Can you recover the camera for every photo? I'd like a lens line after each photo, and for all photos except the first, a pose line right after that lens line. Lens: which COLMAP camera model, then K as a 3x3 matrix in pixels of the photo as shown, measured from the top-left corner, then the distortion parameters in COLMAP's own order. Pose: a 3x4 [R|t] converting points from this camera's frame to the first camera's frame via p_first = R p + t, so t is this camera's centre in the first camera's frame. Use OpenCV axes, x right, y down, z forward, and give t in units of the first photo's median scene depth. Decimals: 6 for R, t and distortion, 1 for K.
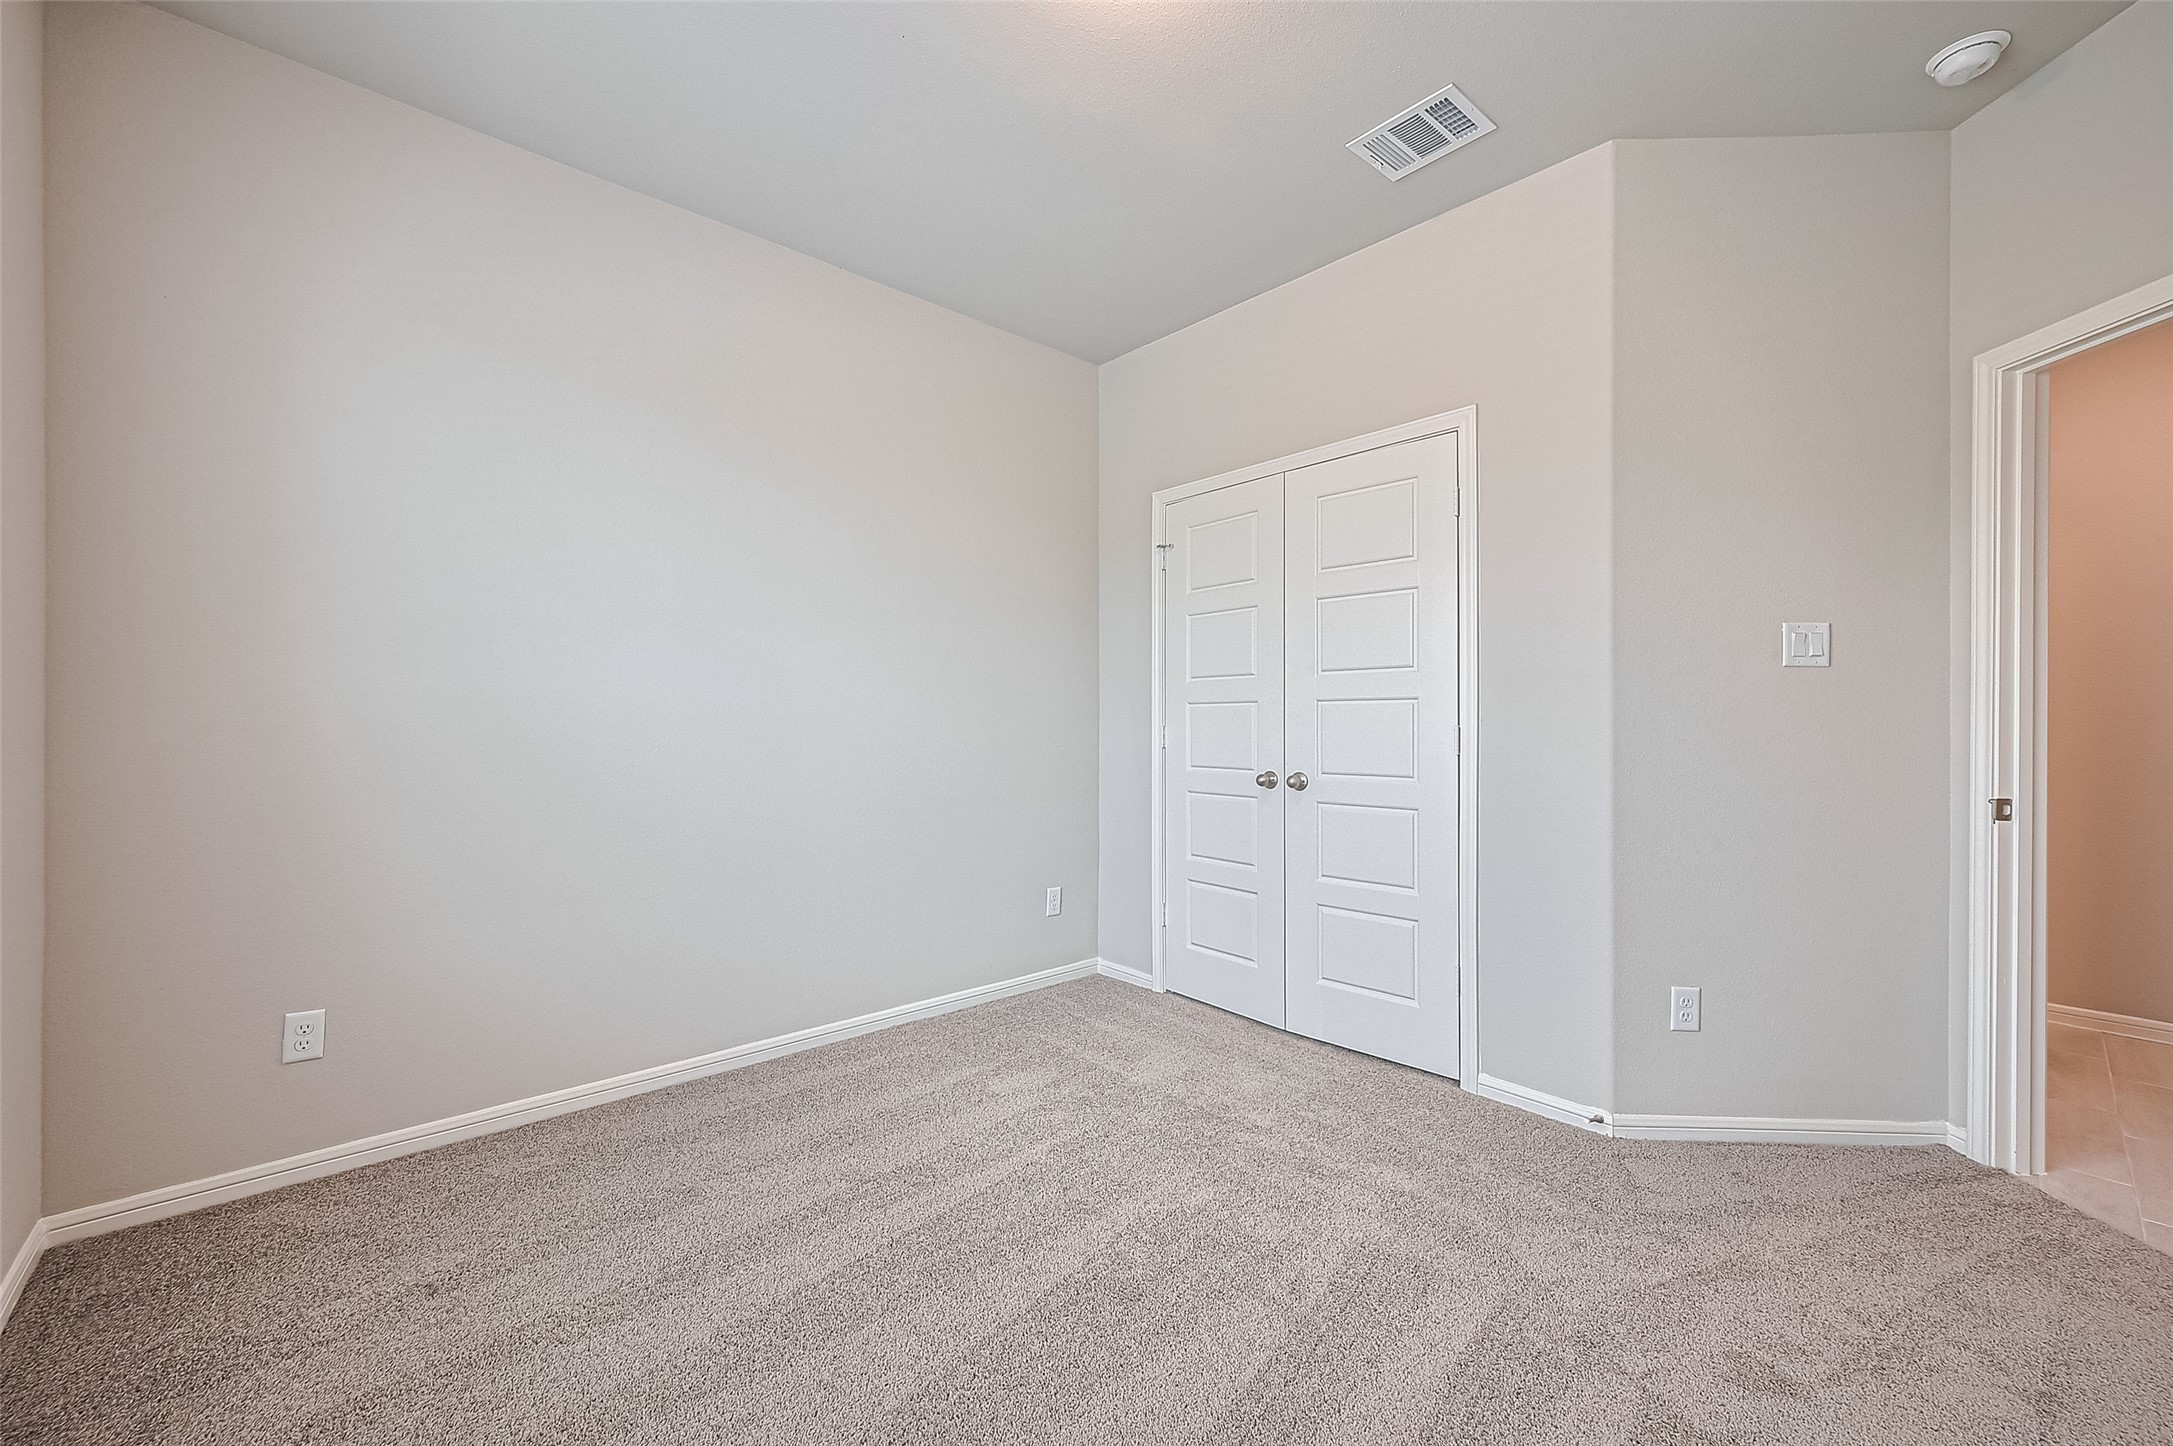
lens RADIAL K [[877.1, 0, 1079.2], [0, 877.1, 713.5], [0, 0, 1]] dist [0.000015, -0.000009]
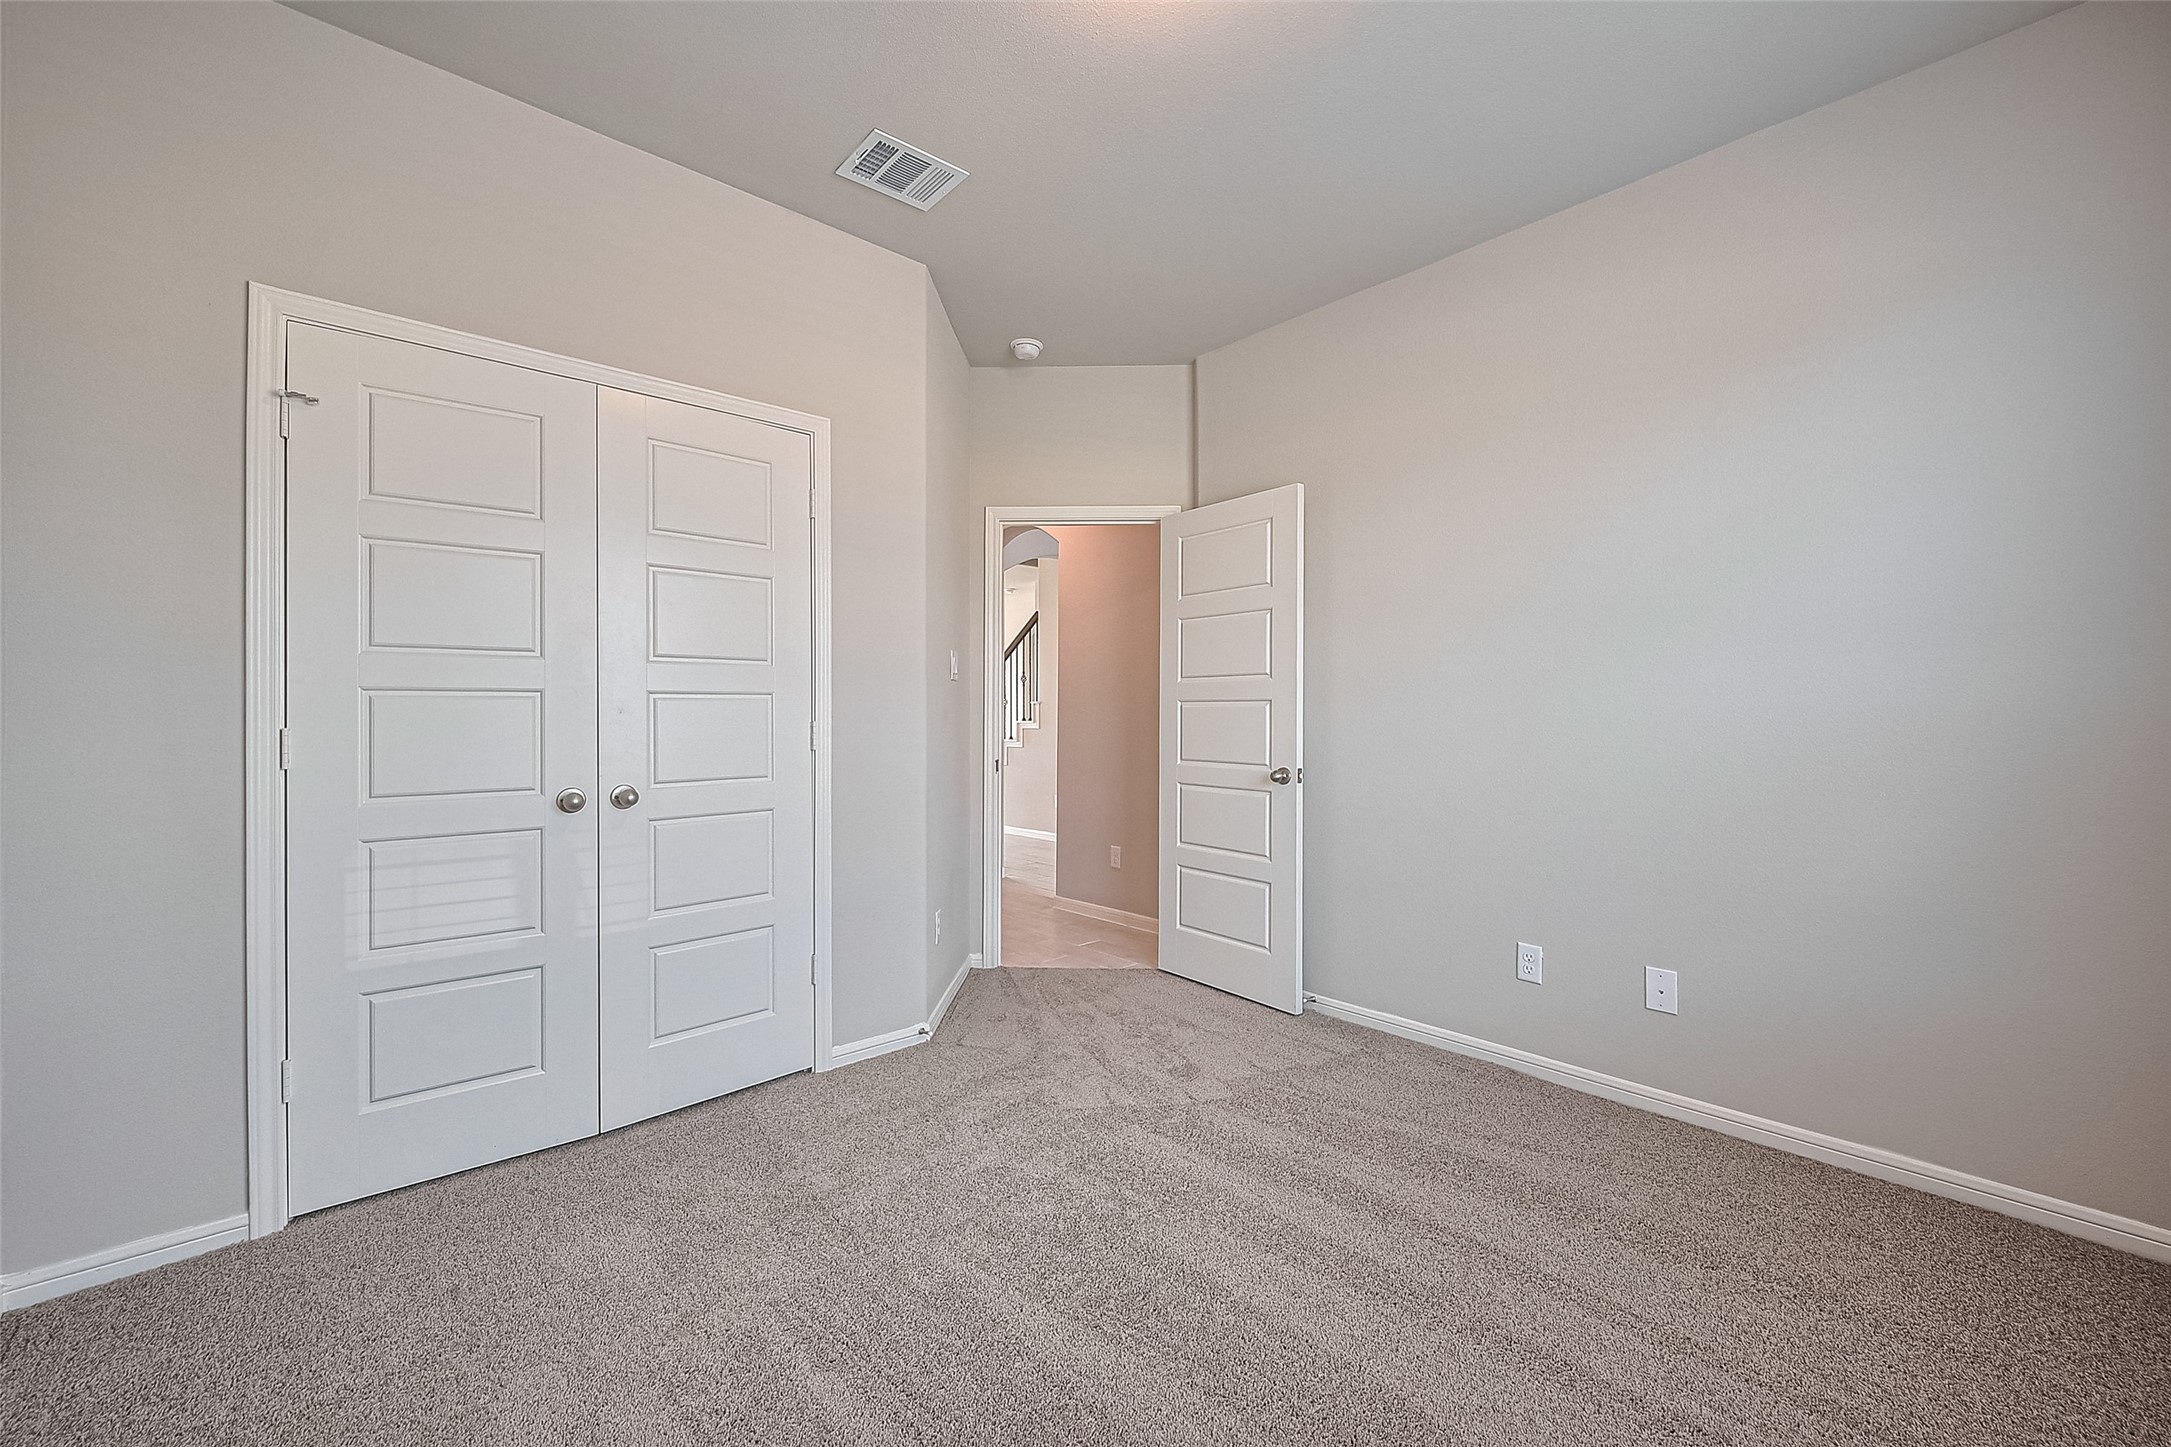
lens RADIAL K [[876.3, 0, 1078.2], [0, 876.3, 714.0], [0, 0, 1]] dist [0.000015, -0.000009]
pose [[-0.018400, -0.003891, 0.999823, -0.541397], [-0.009409, 0.999949, 0.003719, -0.003413], [-0.999786, -0.009339, -0.018436, 0.636995]]
